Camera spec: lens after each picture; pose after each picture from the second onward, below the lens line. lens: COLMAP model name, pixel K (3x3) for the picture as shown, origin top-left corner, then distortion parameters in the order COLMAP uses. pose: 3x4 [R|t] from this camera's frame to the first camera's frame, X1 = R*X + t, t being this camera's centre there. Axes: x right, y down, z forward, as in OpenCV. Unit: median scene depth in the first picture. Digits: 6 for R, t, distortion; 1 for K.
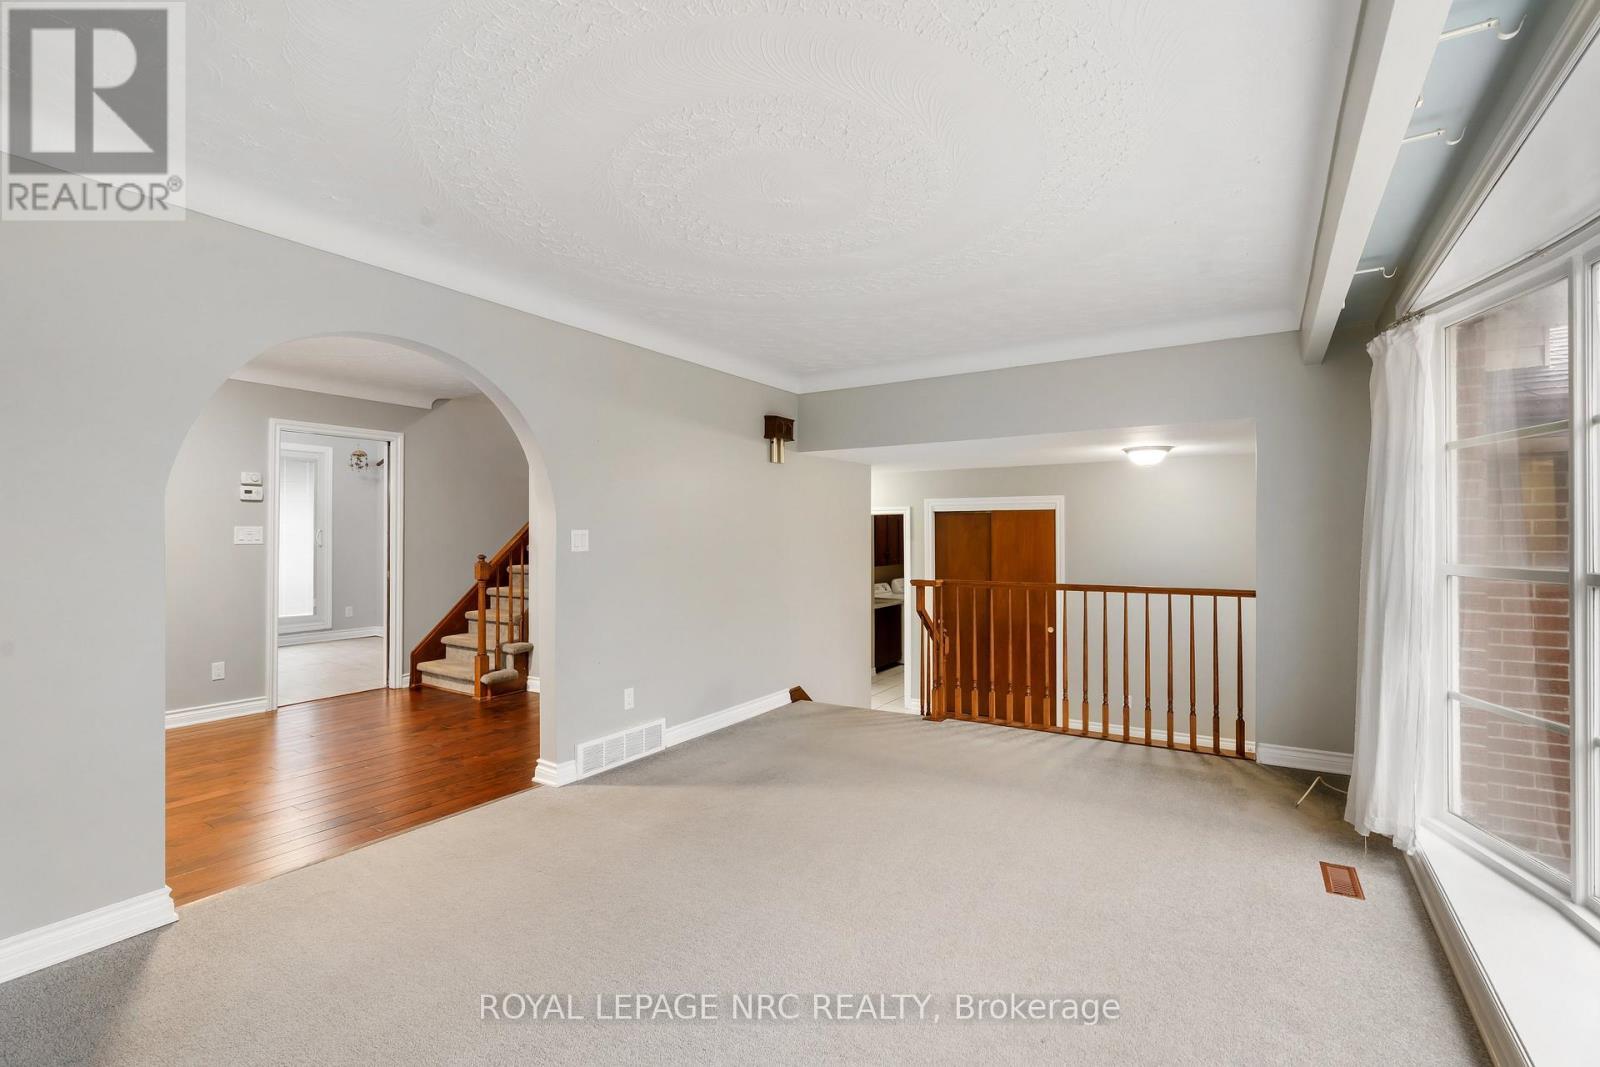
lens RADIAL K [[720.4, 0, 794.0], [0, 720.4, 527.5], [0, 0, 1]] dist [-0.004619, 0.000665]
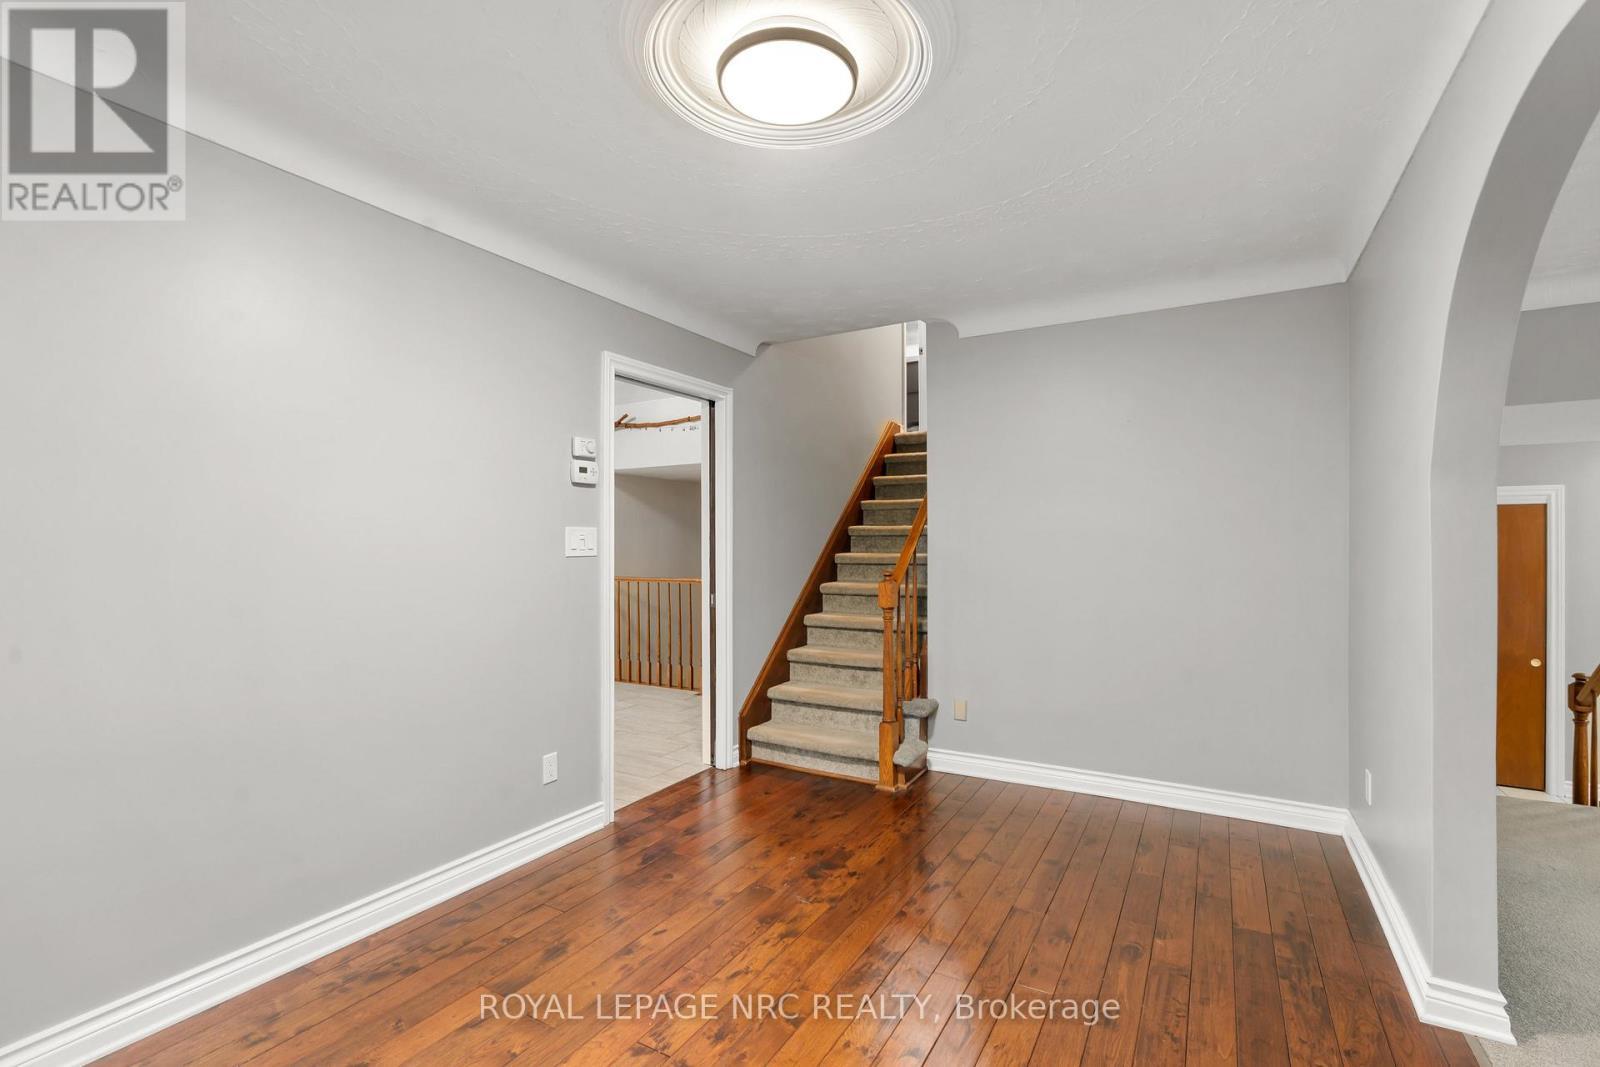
lens RADIAL K [[720.4, 0, 803.1], [0, 720.4, 547.0], [0, 0, 1]] dist [-0.004619, 0.000665]
pose [[0.998794, -0.004415, 0.048905, -0.513289], [0.003457, 0.999801, 0.019663, 0.003472], [-0.048982, -0.019470, 0.998610, 0.326928]]
